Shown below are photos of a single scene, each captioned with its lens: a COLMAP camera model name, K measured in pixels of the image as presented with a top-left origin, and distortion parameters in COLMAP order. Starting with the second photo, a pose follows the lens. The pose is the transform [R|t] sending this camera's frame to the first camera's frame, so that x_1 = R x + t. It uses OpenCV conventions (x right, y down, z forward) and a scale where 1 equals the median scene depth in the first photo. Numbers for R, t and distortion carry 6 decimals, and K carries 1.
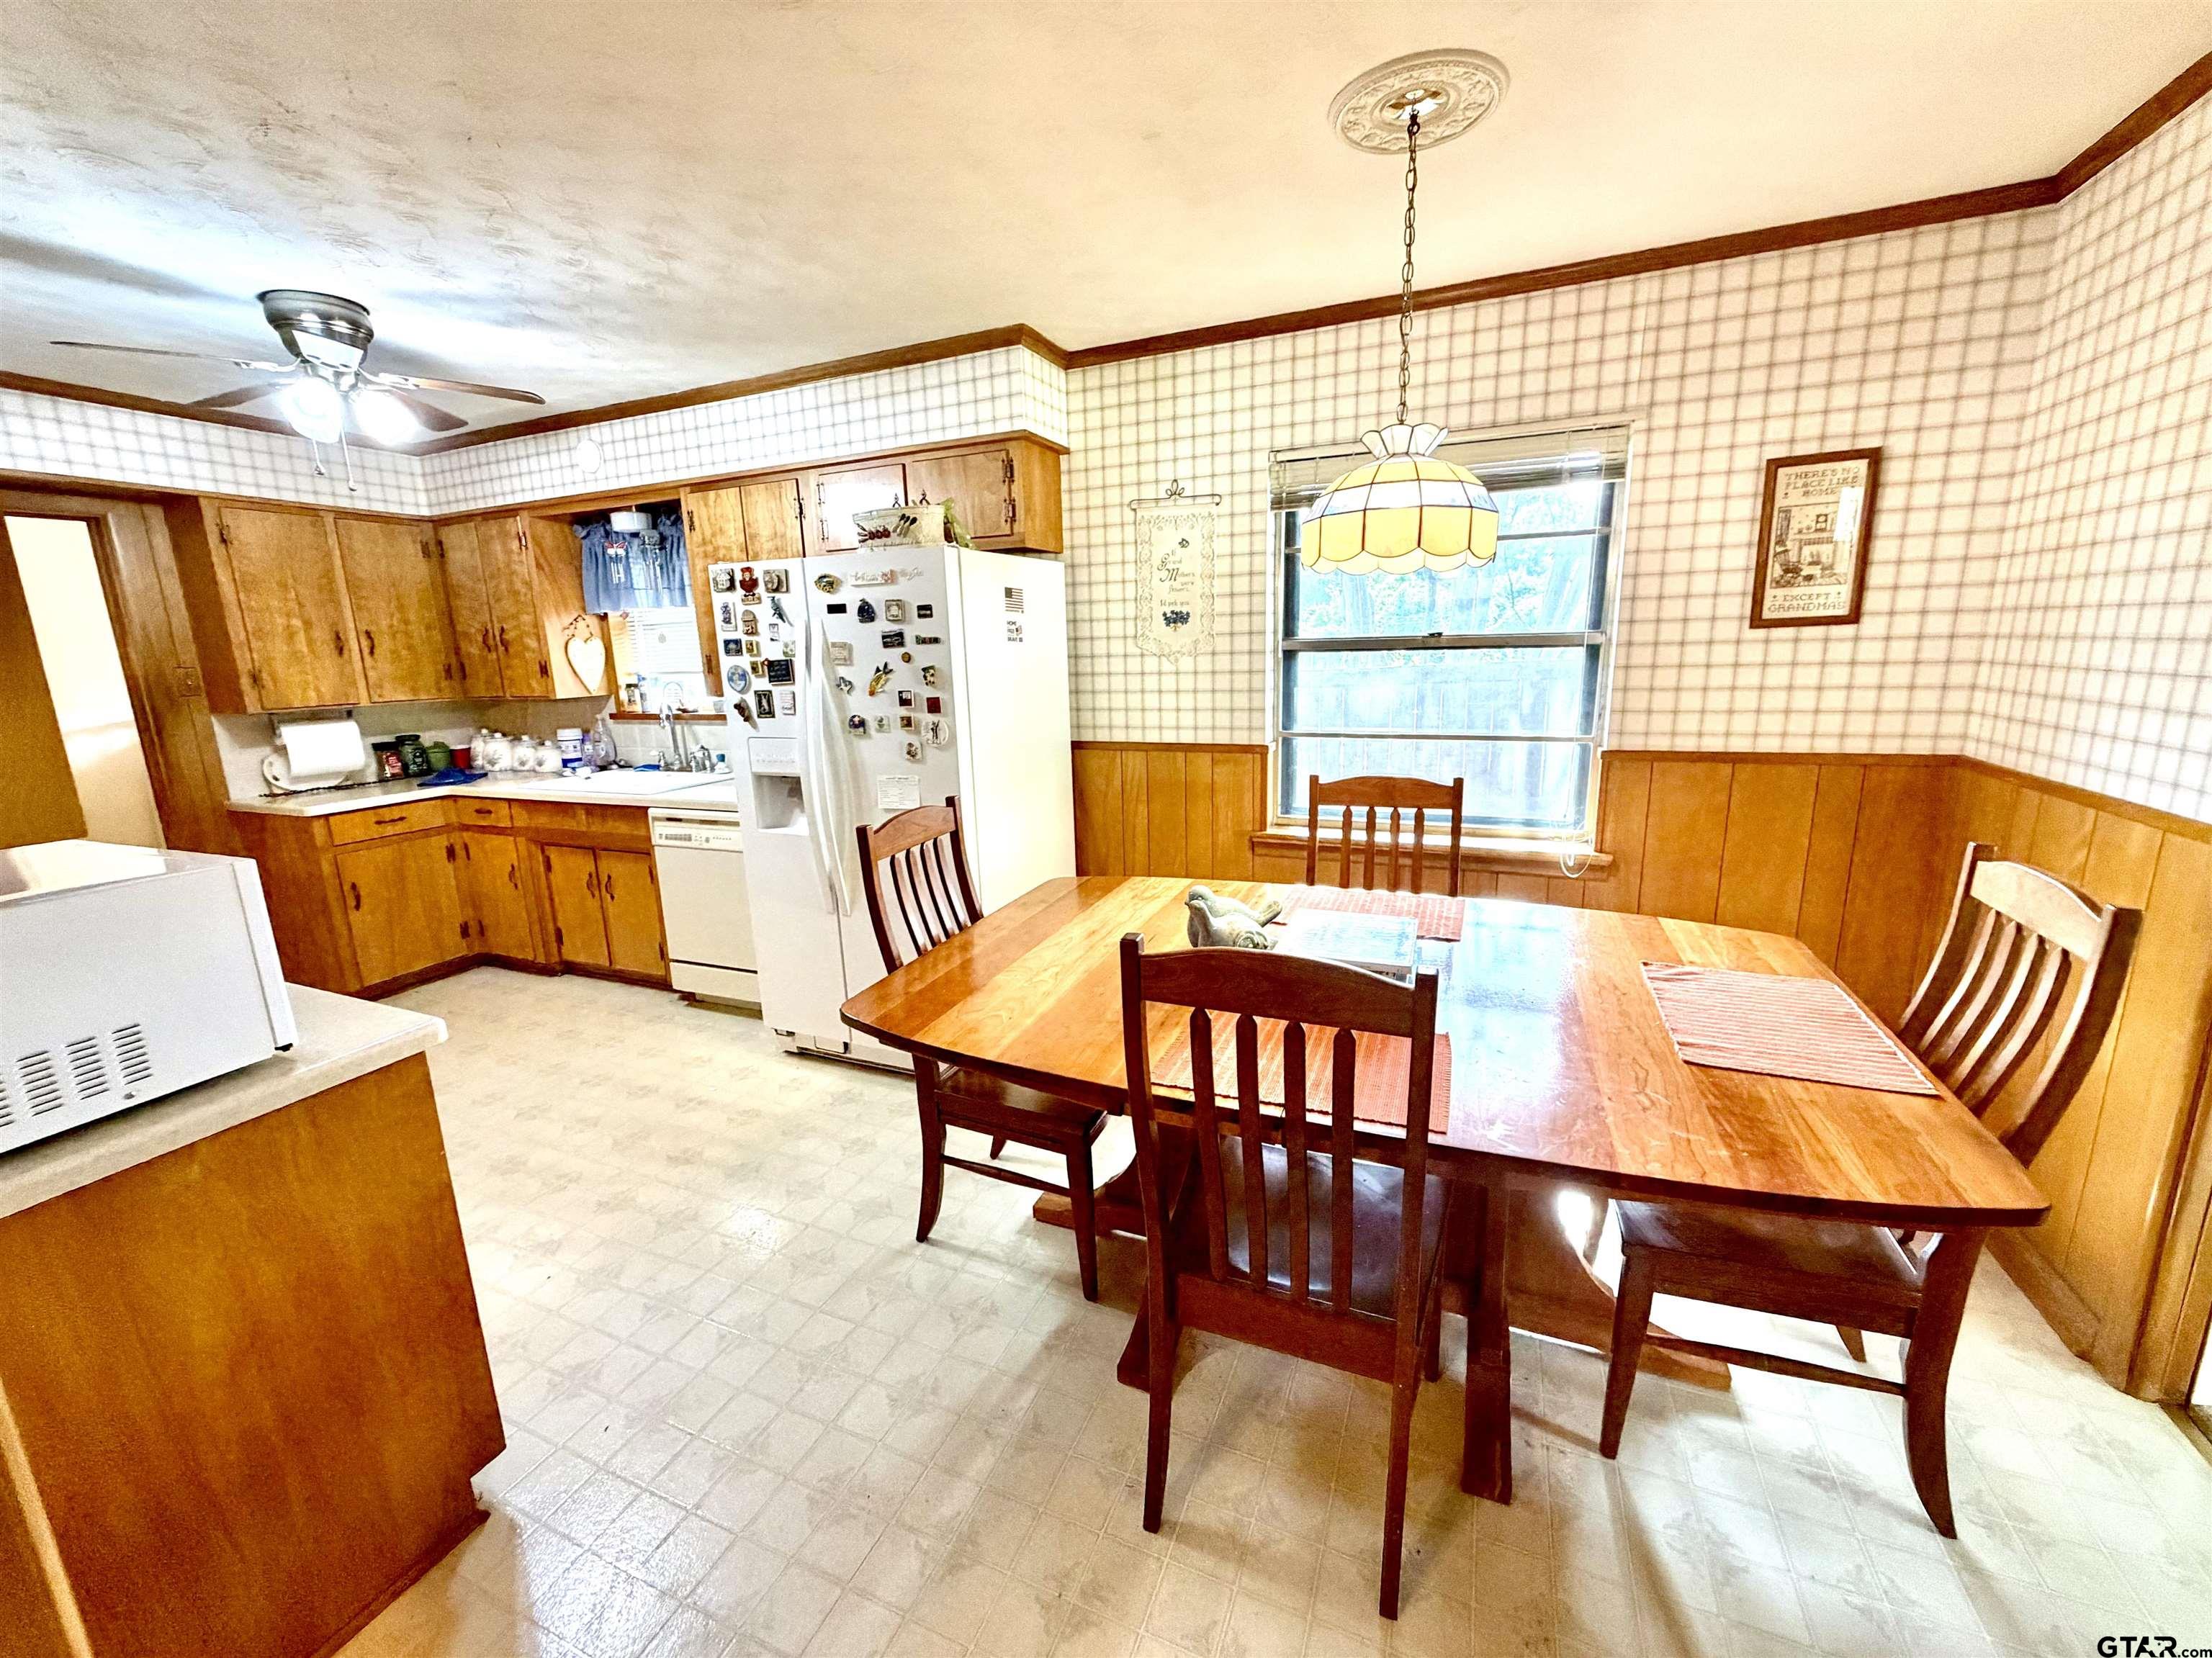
lens RADIAL K [[875.8, 0, 1105.1], [0, 875.8, 828.6], [0, 0, 1]] dist [-0.004099, -0.000424]
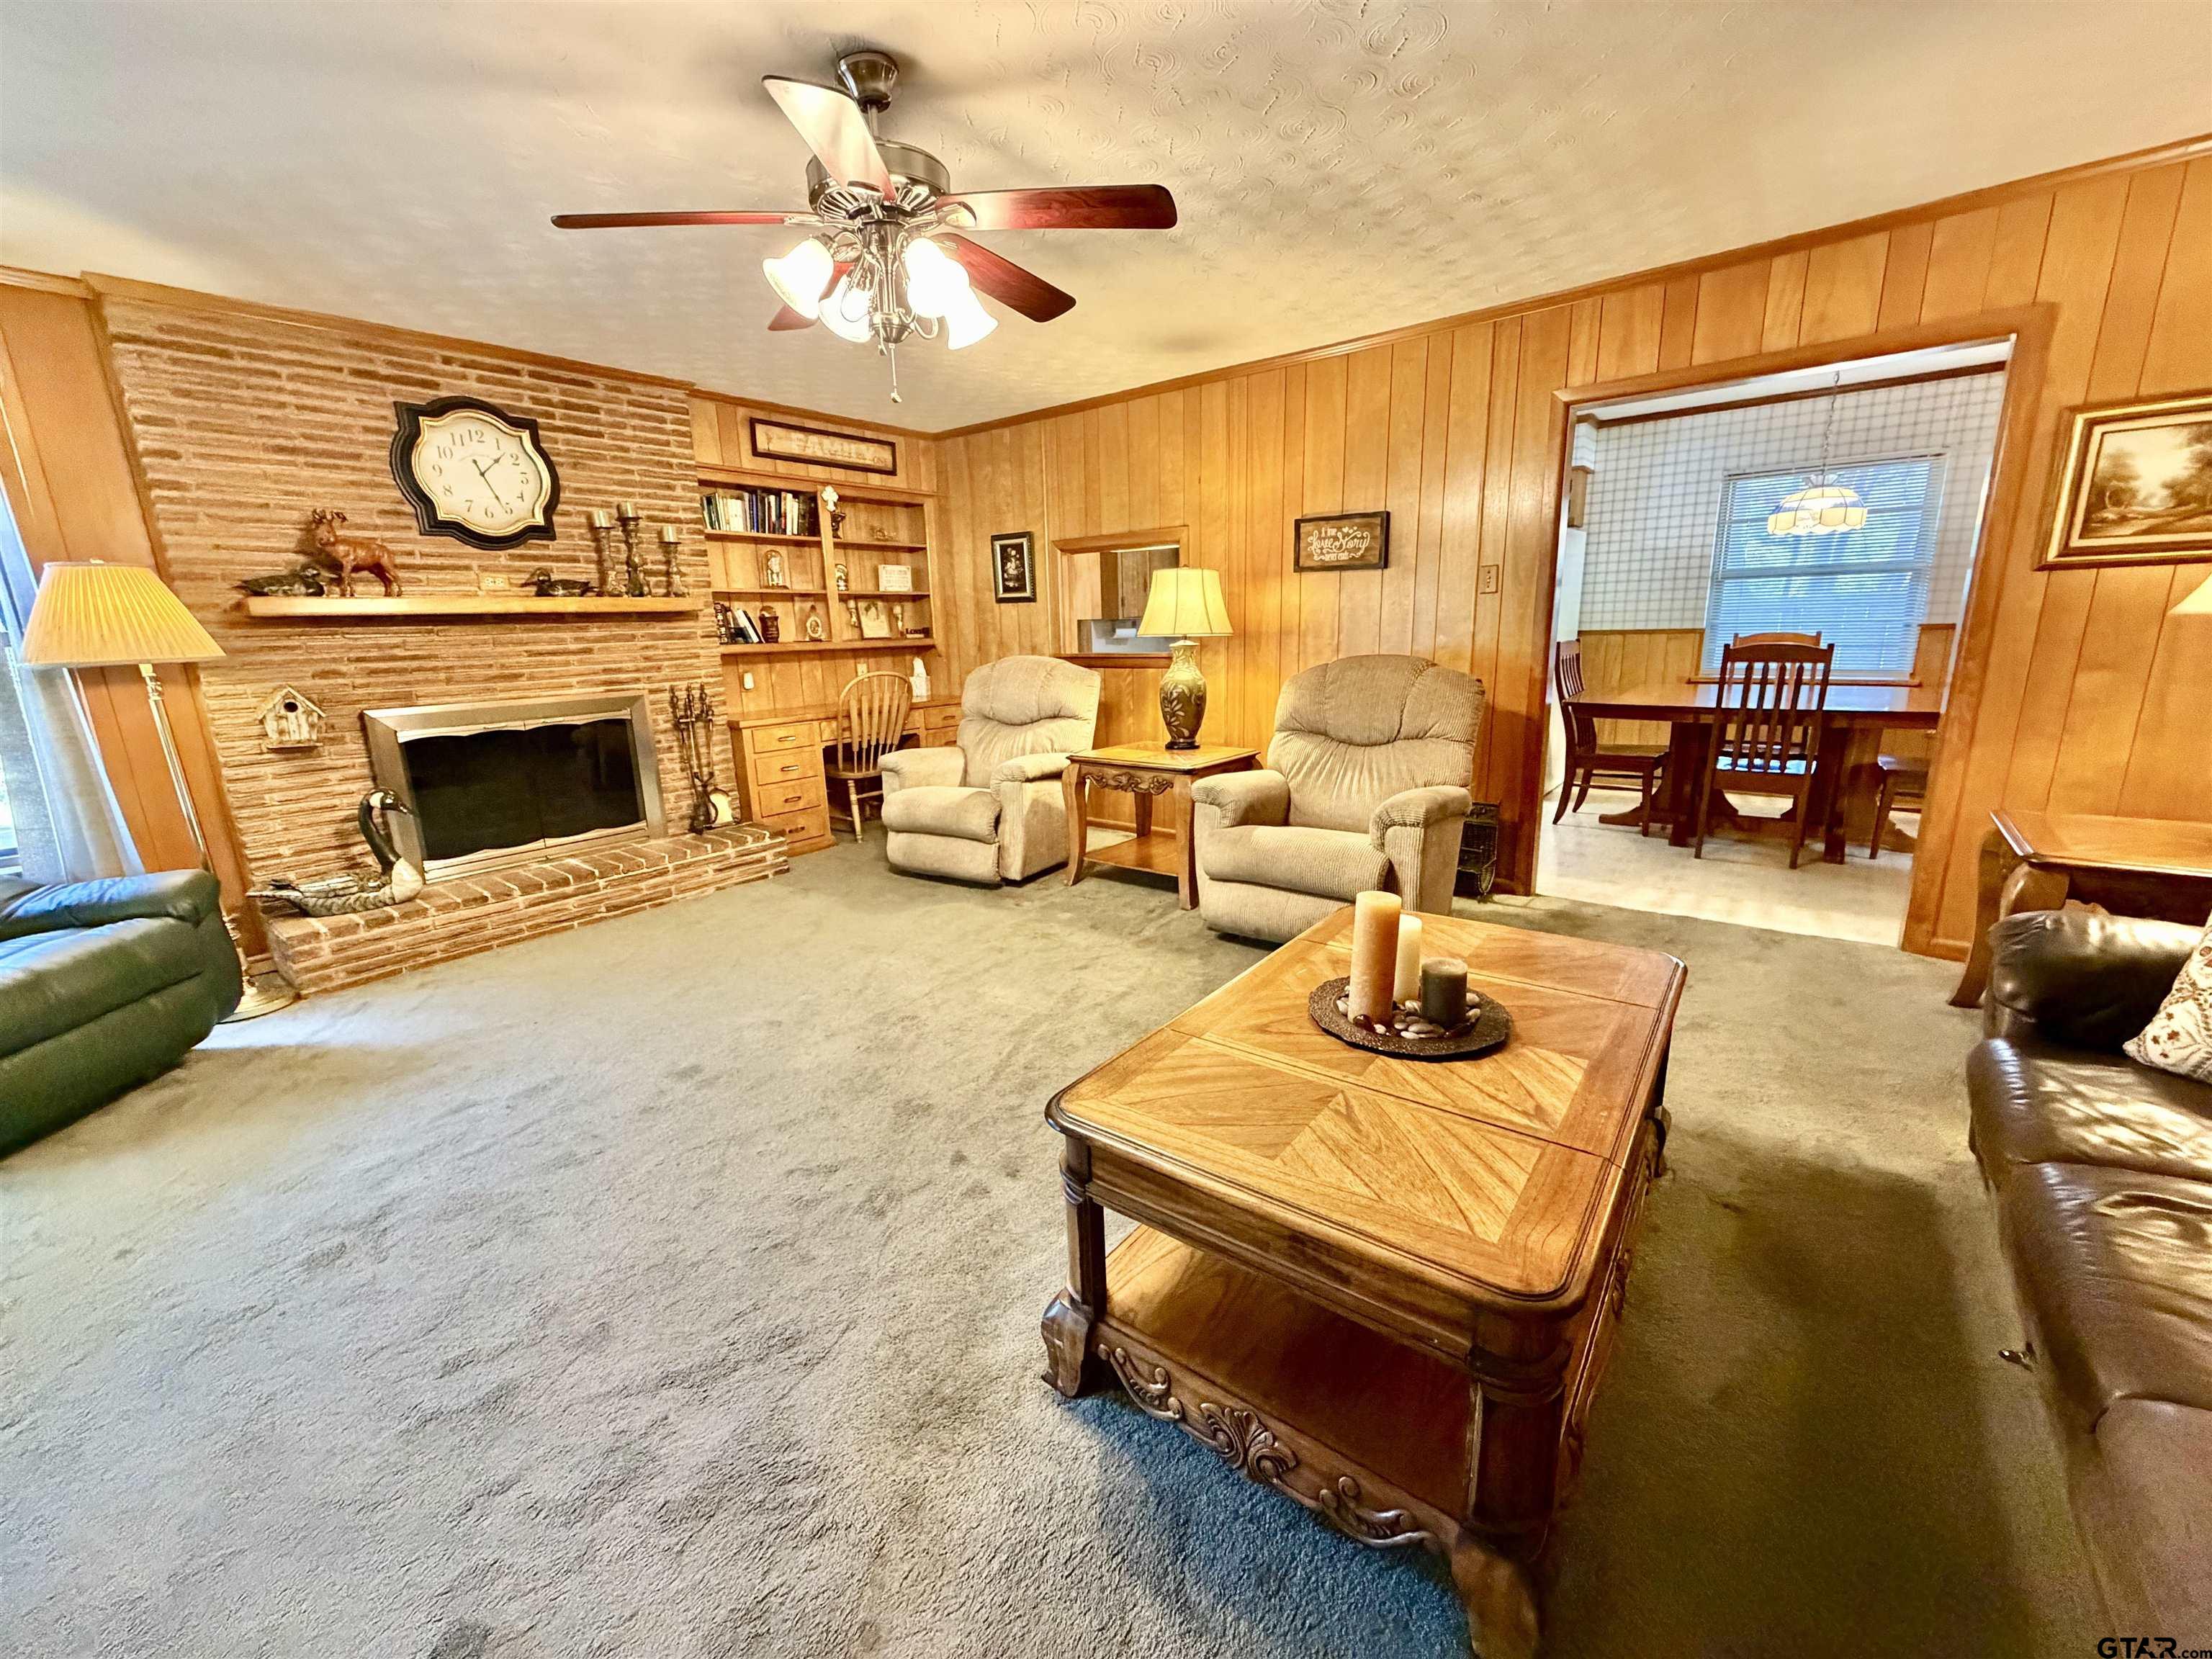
lens RADIAL K [[875.8, 0, 1103.8], [0, 875.8, 833.4], [0, 0, 1]] dist [-0.004099, -0.000424]
pose [[0.968493, 0.053379, -0.243254, -0.568513], [-0.045906, 0.998286, 0.036293, 0.326814], [0.244775, -0.023982, 0.969283, -1.106519]]
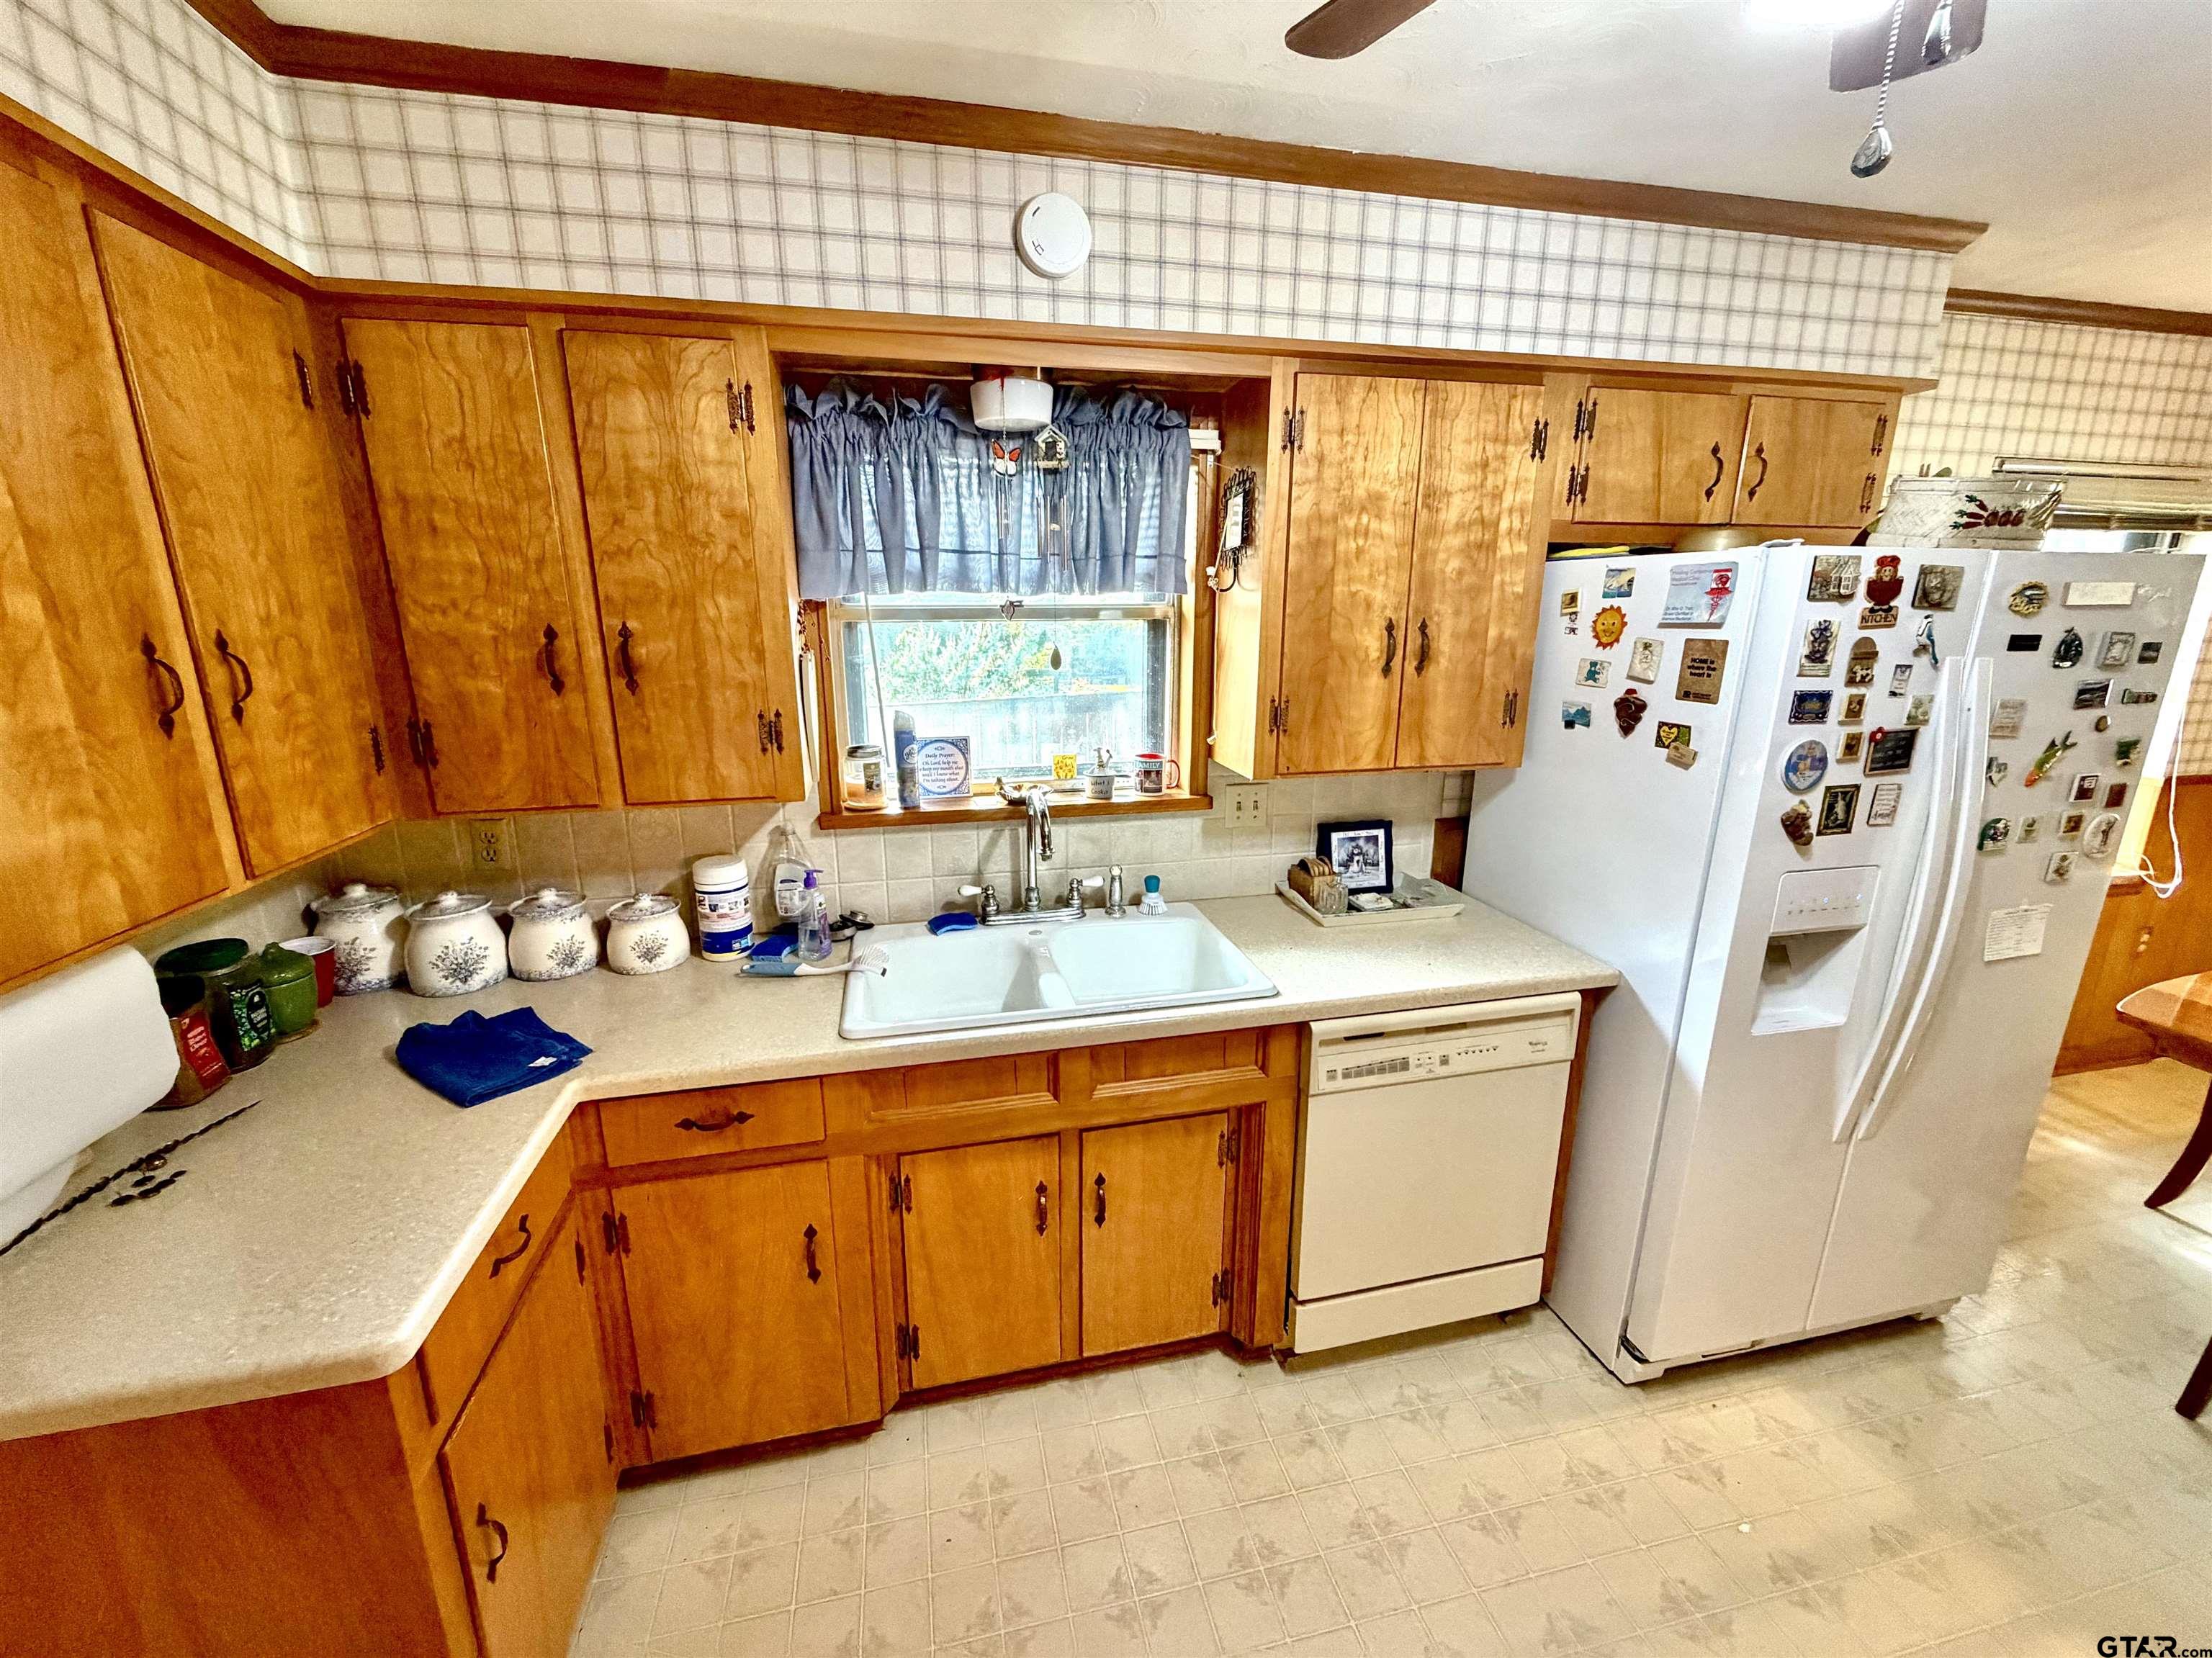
lens RADIAL K [[885.3, 0, 1103.0], [0, 885.3, 829.1], [0, 0, 1]] dist [-0.001181, -0.000334]
pose [[0.813839, -0.114623, 0.569673, -0.990515], [0.098219, 0.993381, 0.059560, -0.191911], [-0.572730, 0.007480, 0.819710, 0.747947]]
